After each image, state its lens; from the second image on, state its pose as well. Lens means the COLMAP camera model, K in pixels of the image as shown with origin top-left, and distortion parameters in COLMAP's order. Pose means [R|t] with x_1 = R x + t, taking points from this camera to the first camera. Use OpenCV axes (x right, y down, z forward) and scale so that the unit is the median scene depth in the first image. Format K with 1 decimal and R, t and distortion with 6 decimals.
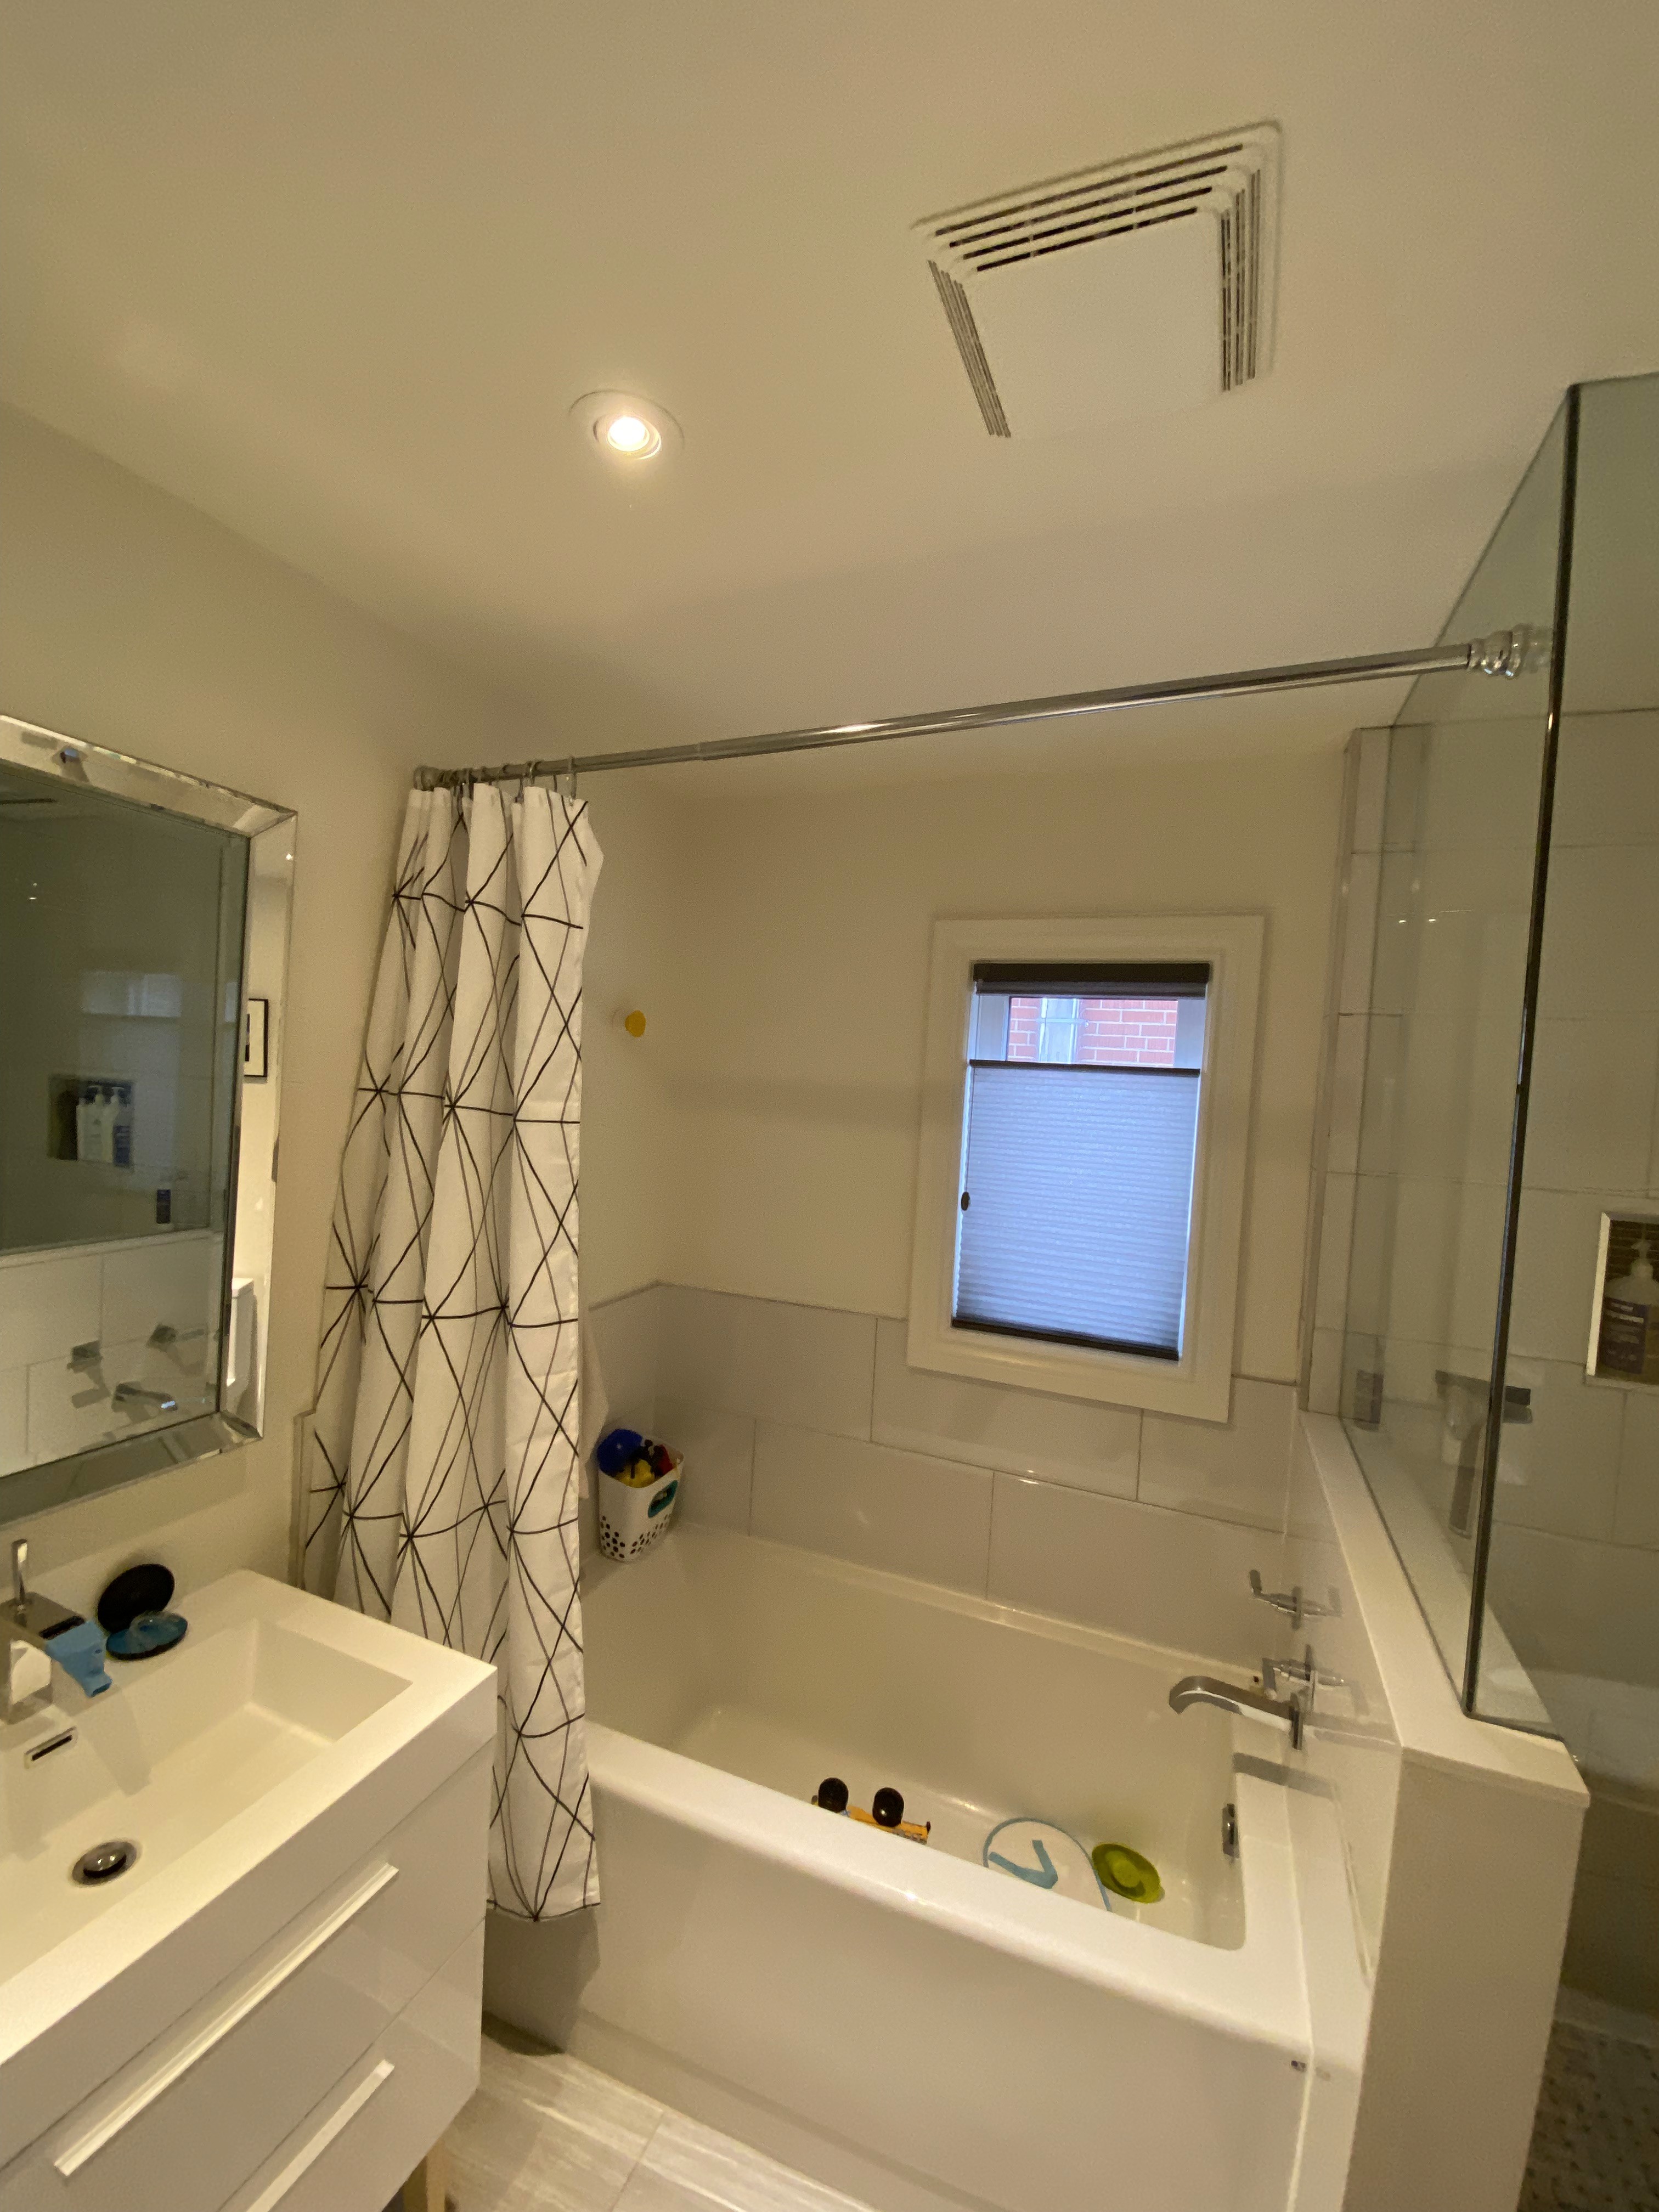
lens RADIAL K [[895.3, 0, 843.0], [0, 895.3, 1106.9], [0, 0, 1]] dist [0.017994, -0.015145]
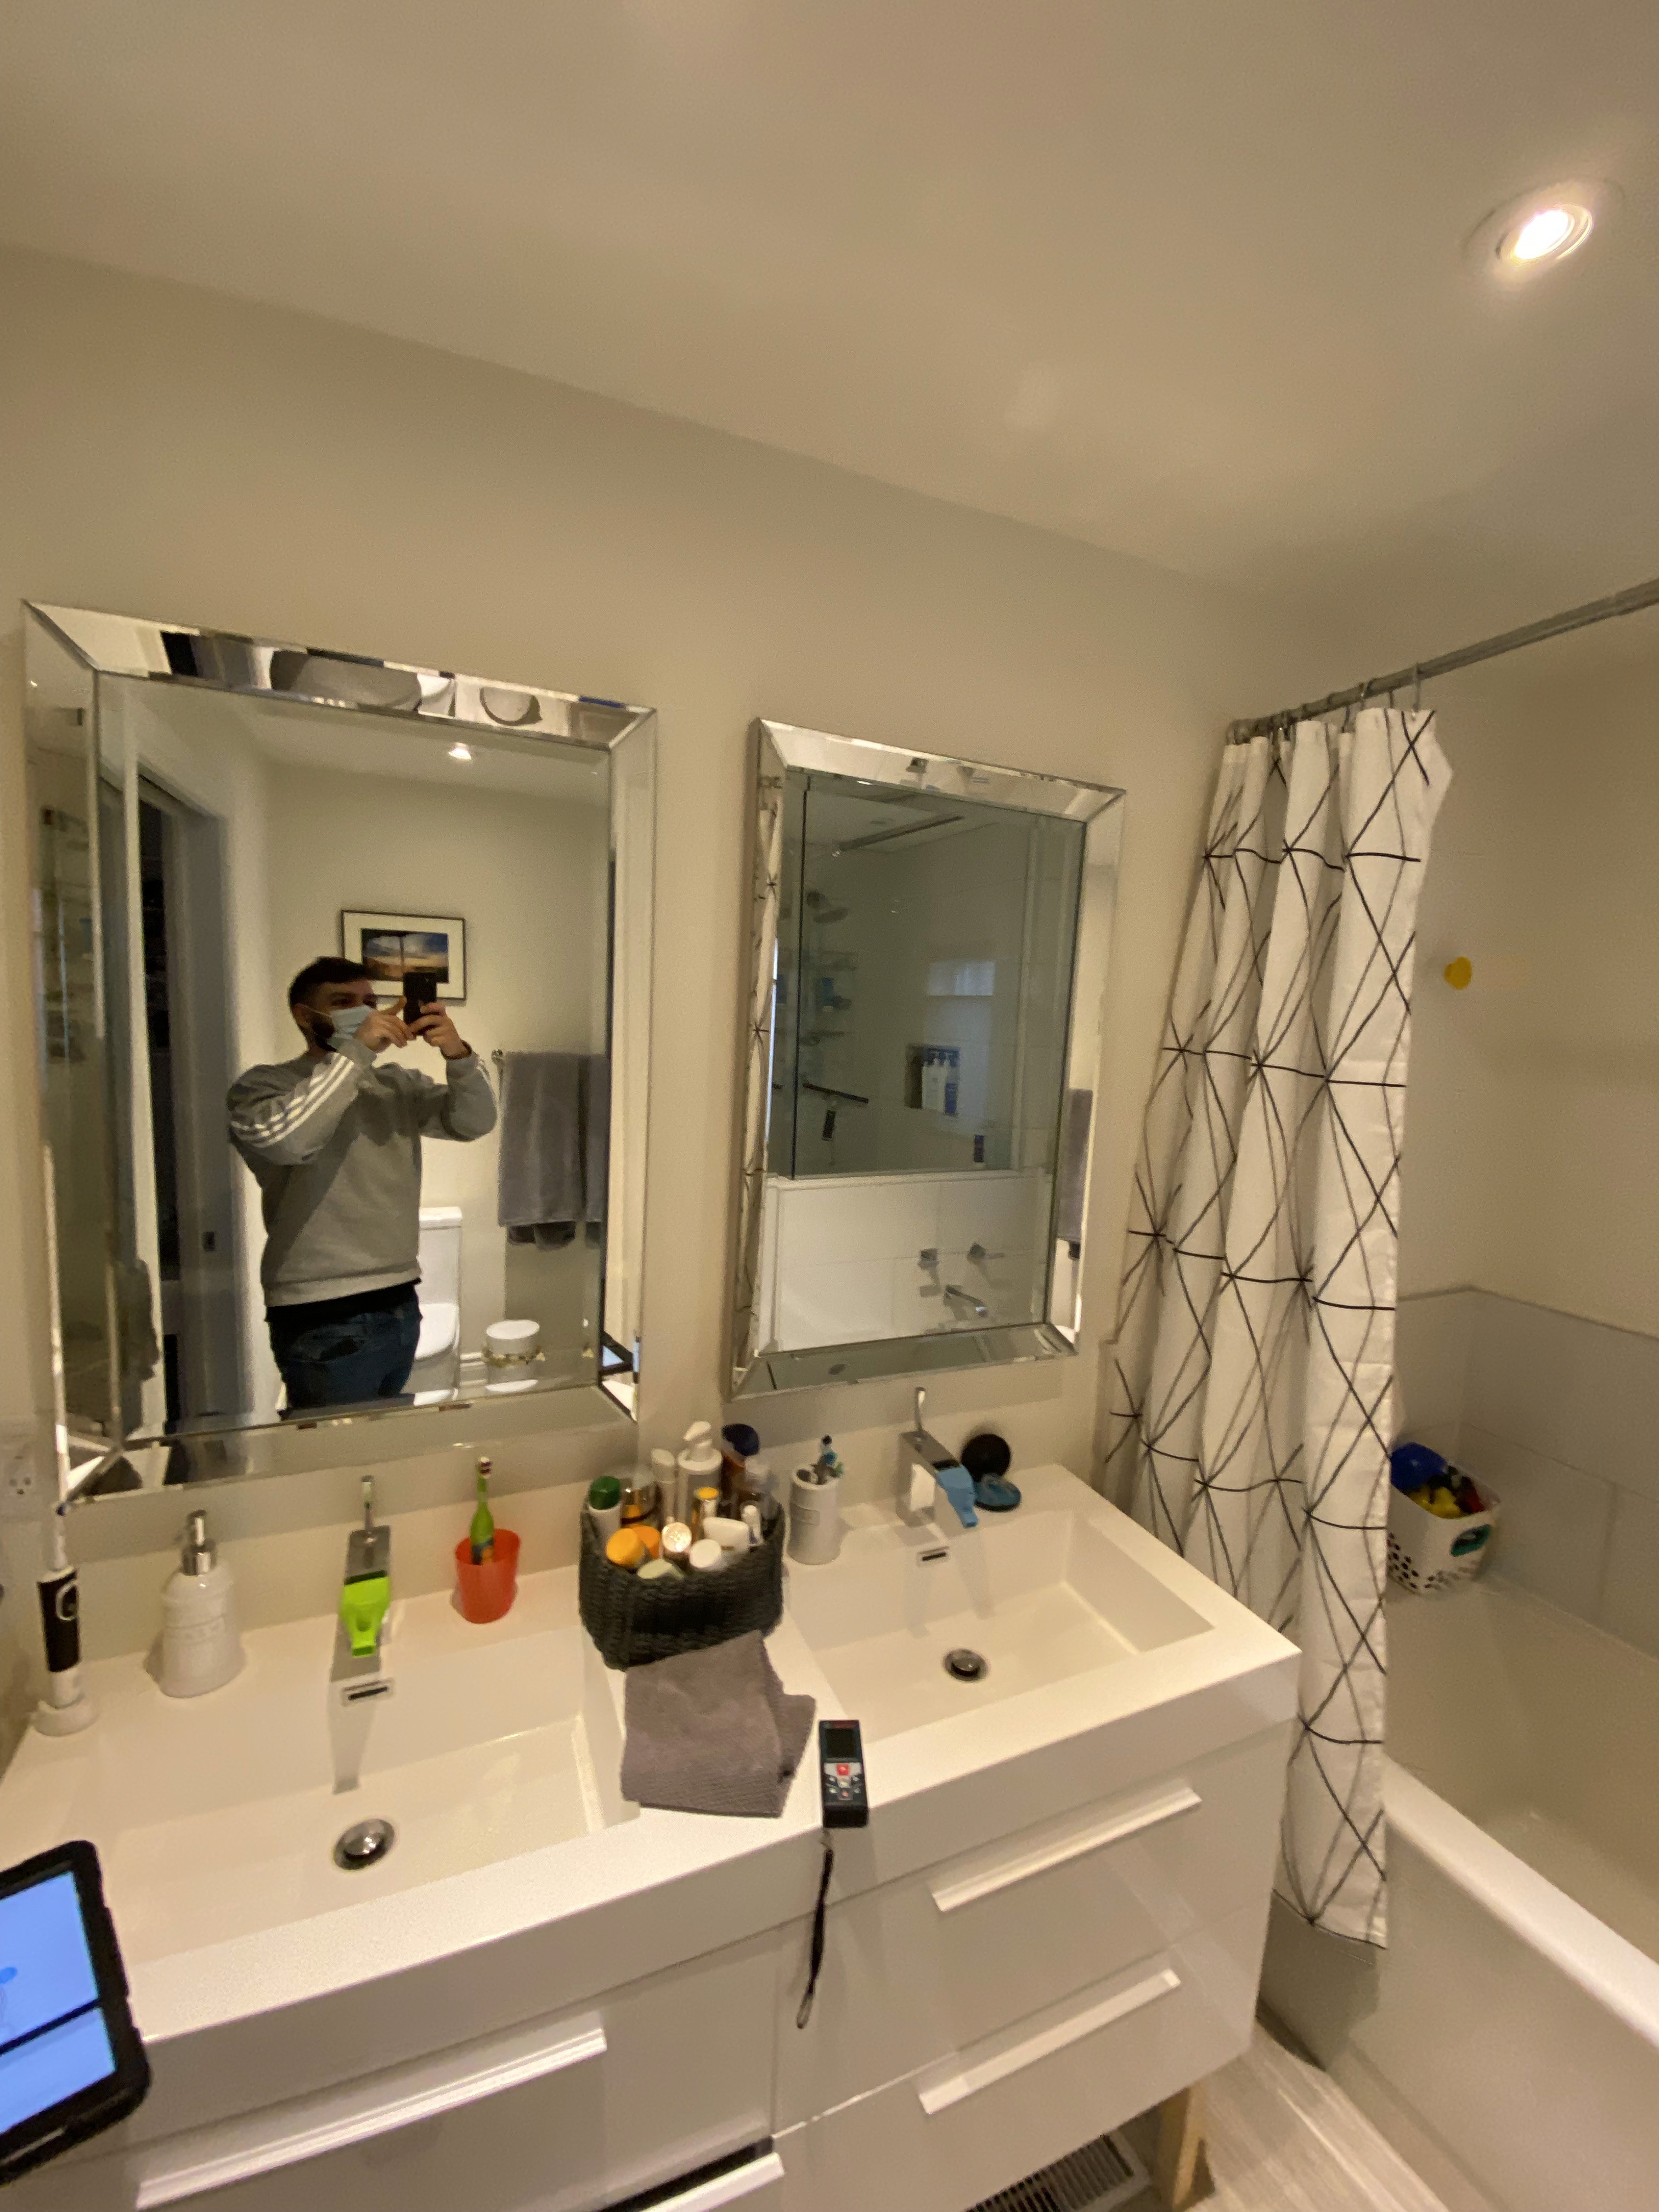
lens RADIAL K [[895.3, 0, 842.3], [0, 895.3, 1105.6], [0, 0, 1]] dist [0.017994, -0.015145]
pose [[0.711475, 0.041985, -0.701456, -0.068577], [-0.018881, 0.998995, 0.040643, 0.011137], [0.702458, -0.015672, 0.711553, -0.010687]]
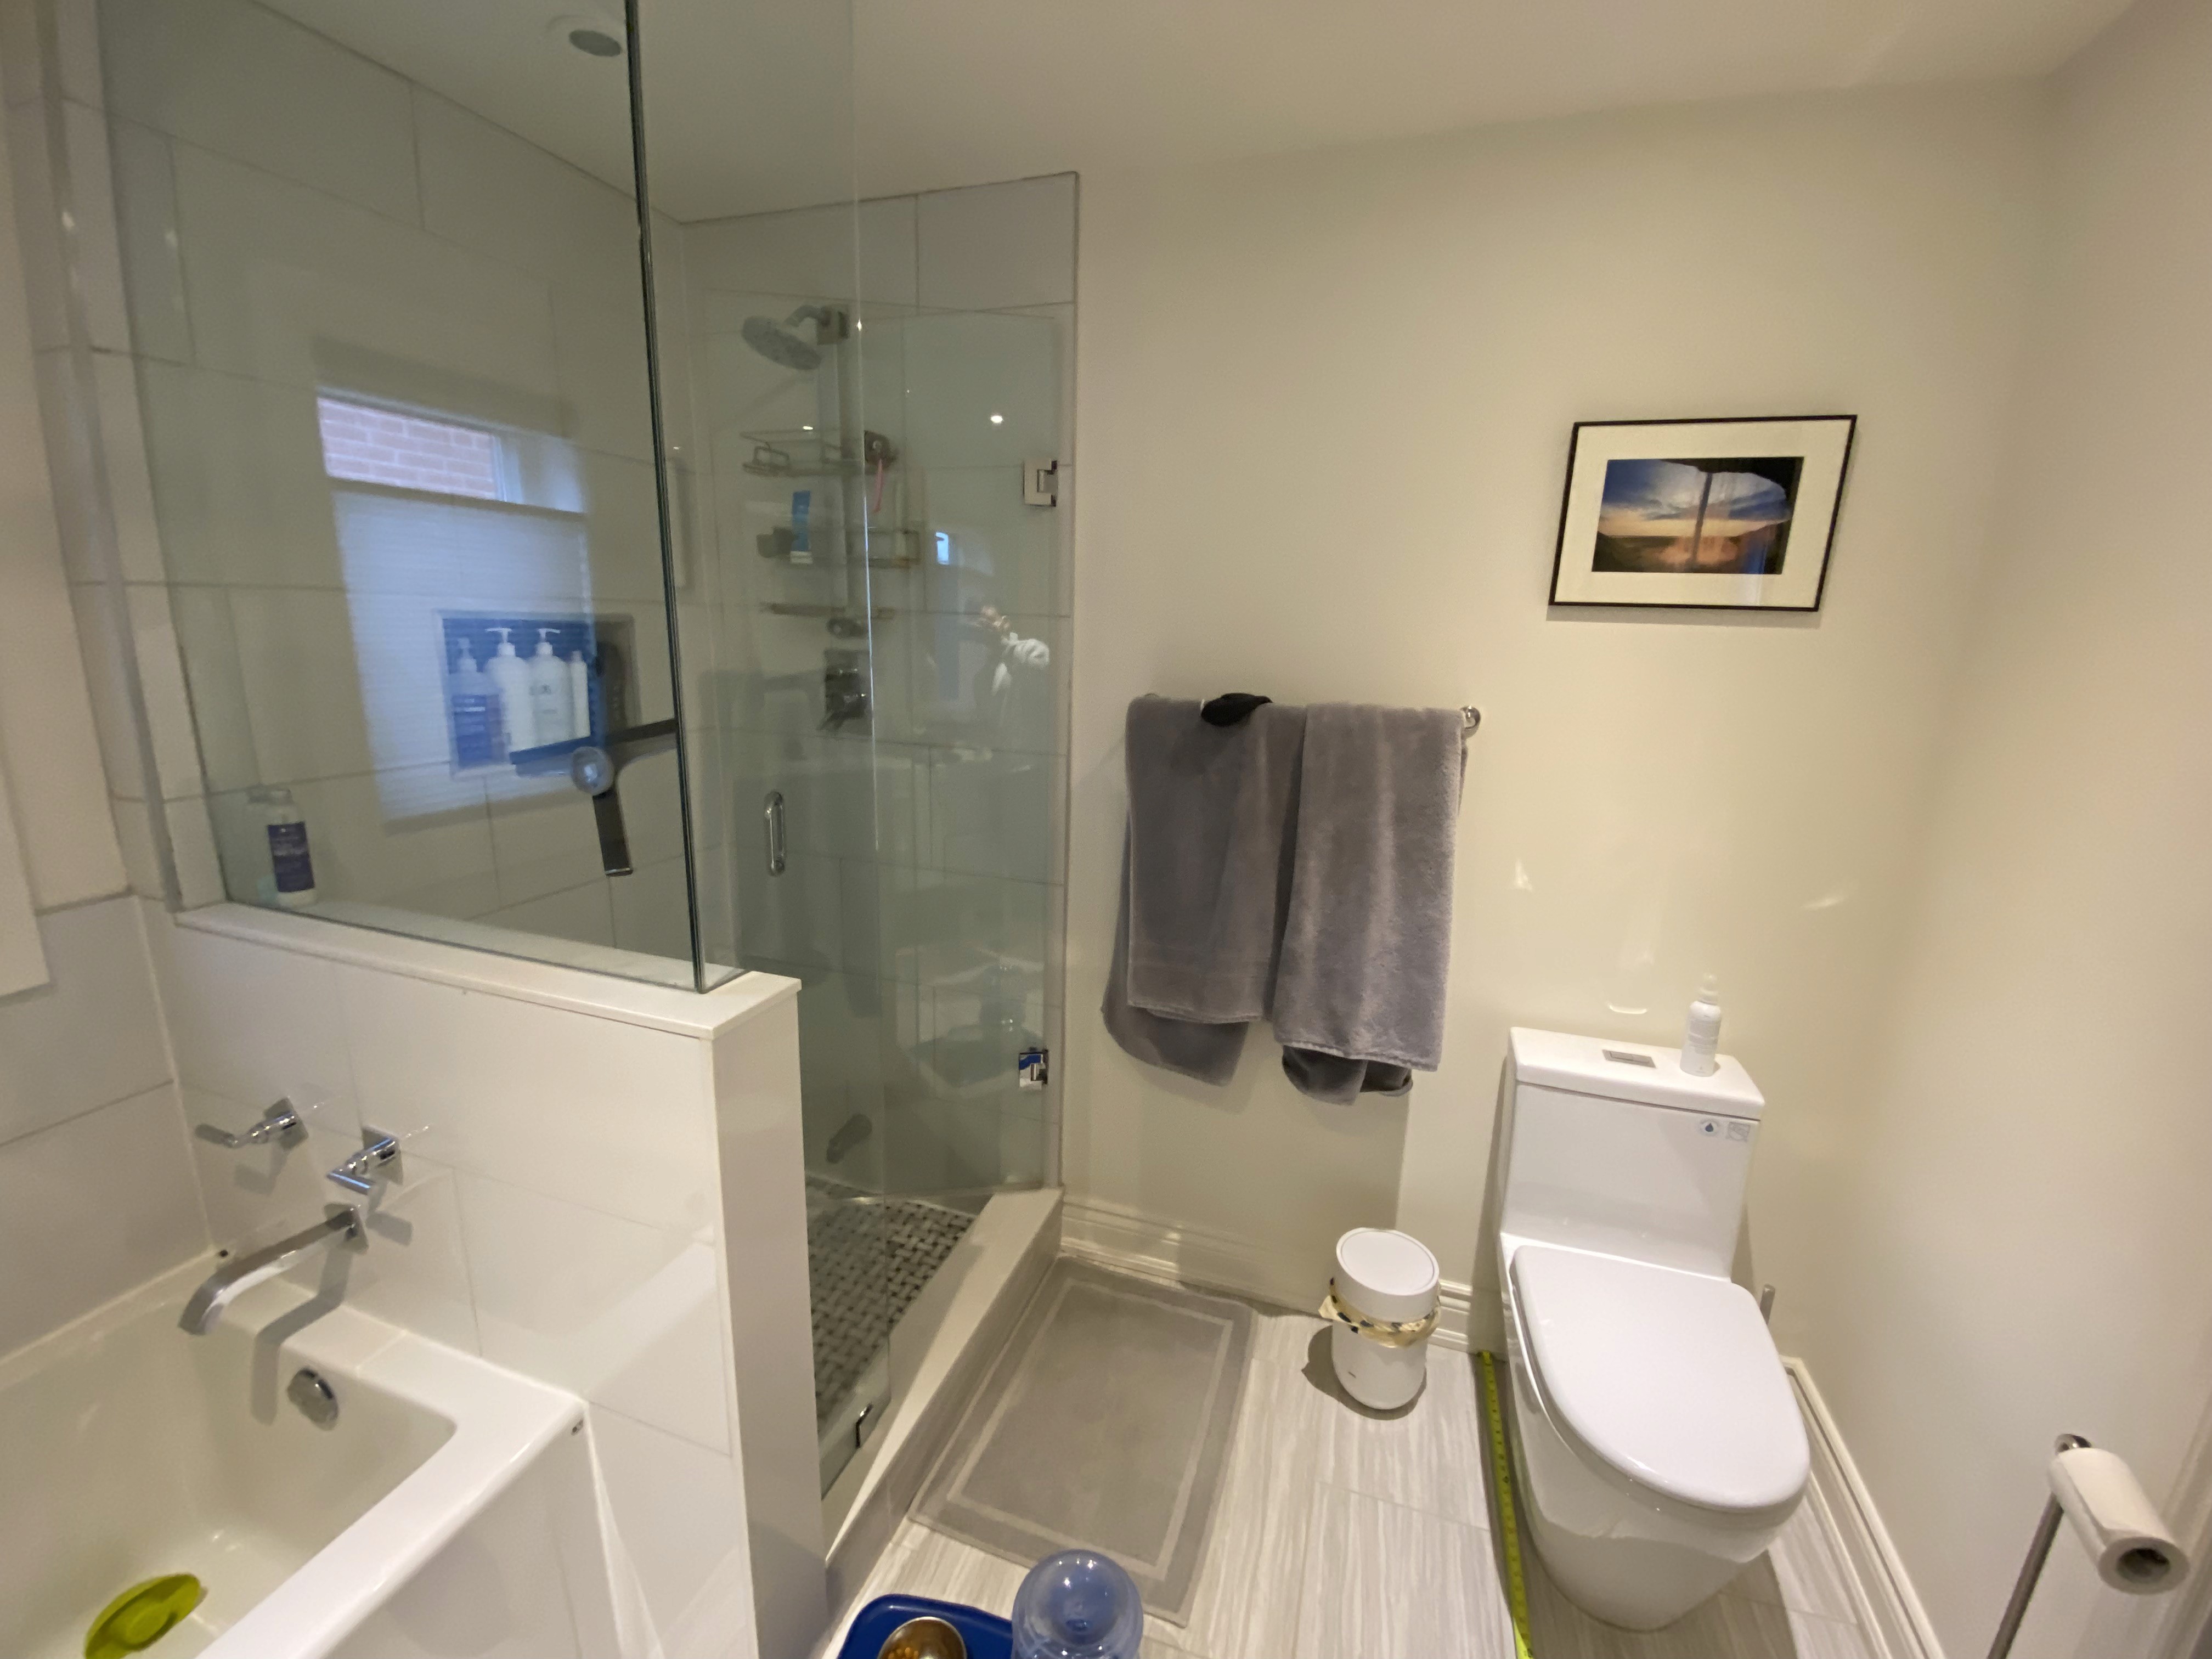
lens RADIAL K [[895.3, 0, 1094.3], [0, 895.3, 827.0], [0, 0, 1]] dist [0.017994, -0.015145]
pose [[-0.032037, -0.278584, 0.959877, -0.246618], [0.010419, 0.960225, 0.279033, 0.081632], [-0.999432, 0.018940, -0.027860, 0.304855]]
